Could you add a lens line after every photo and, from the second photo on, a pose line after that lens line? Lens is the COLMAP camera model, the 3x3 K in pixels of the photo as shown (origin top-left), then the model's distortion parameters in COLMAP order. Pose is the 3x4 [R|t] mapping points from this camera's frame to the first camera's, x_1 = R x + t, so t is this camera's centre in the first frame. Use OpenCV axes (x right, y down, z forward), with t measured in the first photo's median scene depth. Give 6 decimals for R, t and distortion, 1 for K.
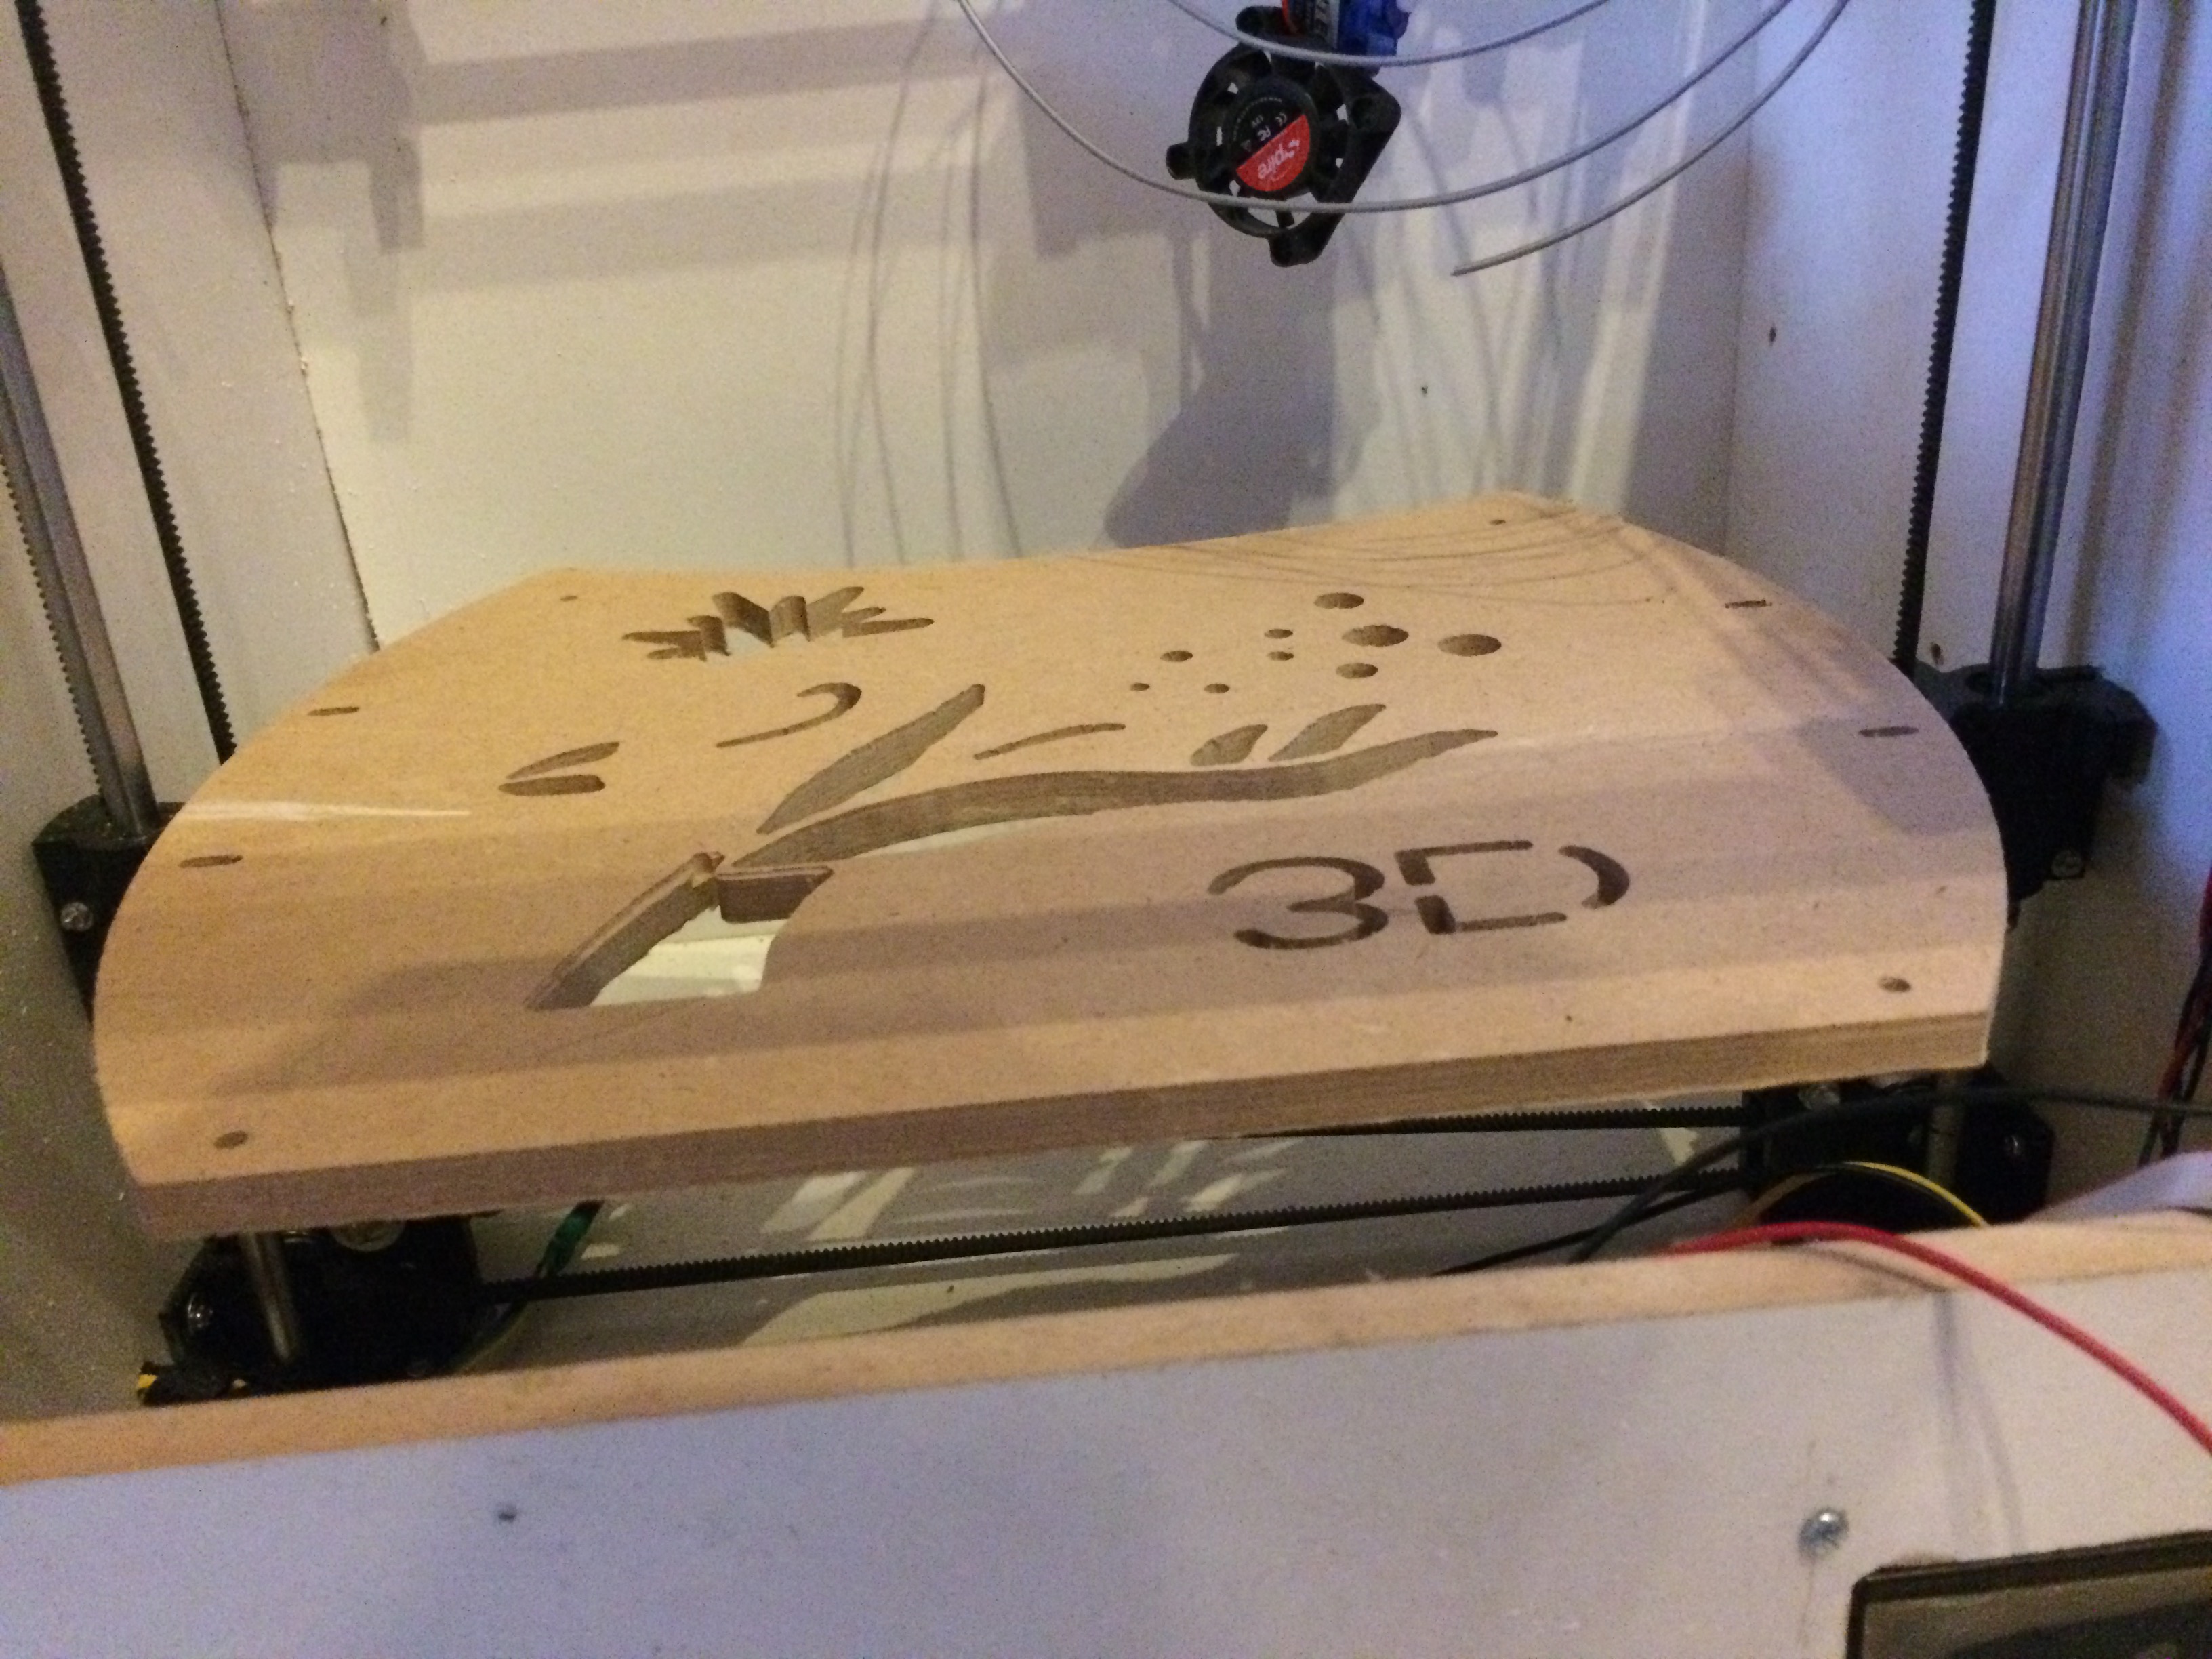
lens RADIAL K [[1921.7, 0, 1101.3], [0, 1921.7, 821.3], [0, 0, 1]] dist [0.096180, -0.124411]
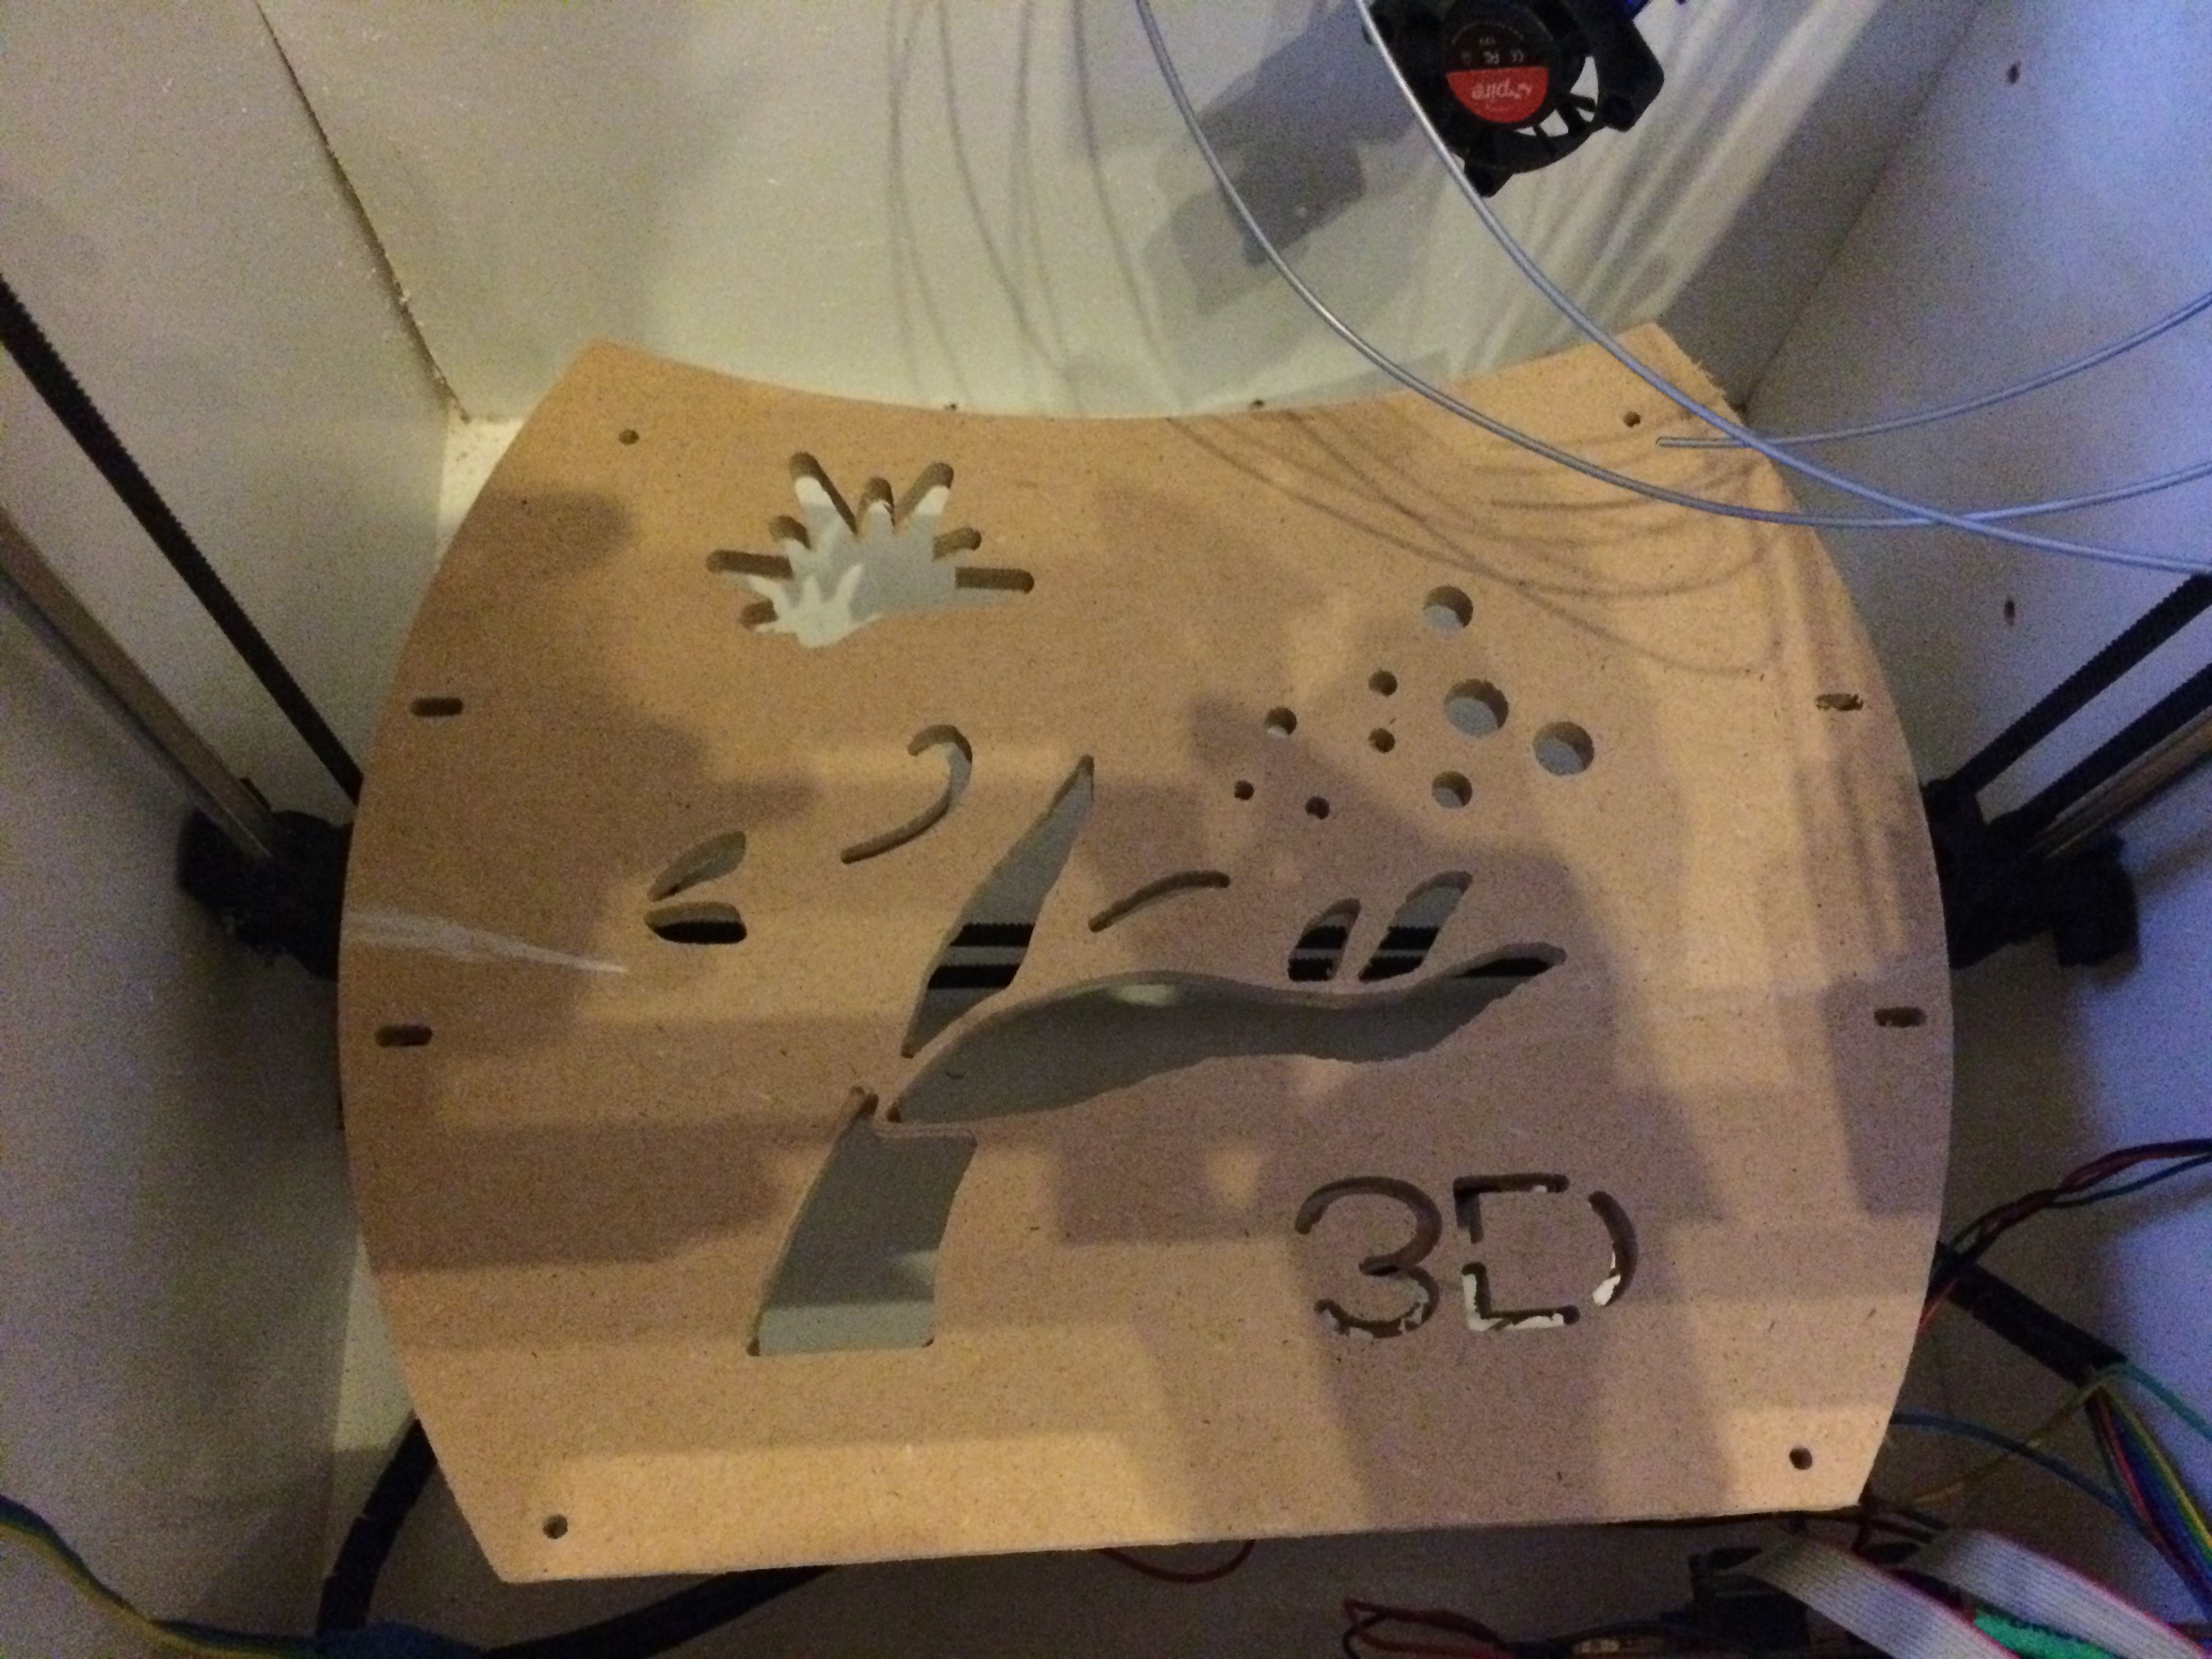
lens RADIAL K [[1921.7, 0, 1101.3], [0, 1921.7, 821.3], [0, 0, 1]] dist [0.096180, -0.124411]
pose [[0.993372, 0.058080, 0.099191, -0.162905], [-0.110300, 0.724466, 0.680428, -0.777081], [-0.032342, -0.686859, 0.726071, 0.244066]]
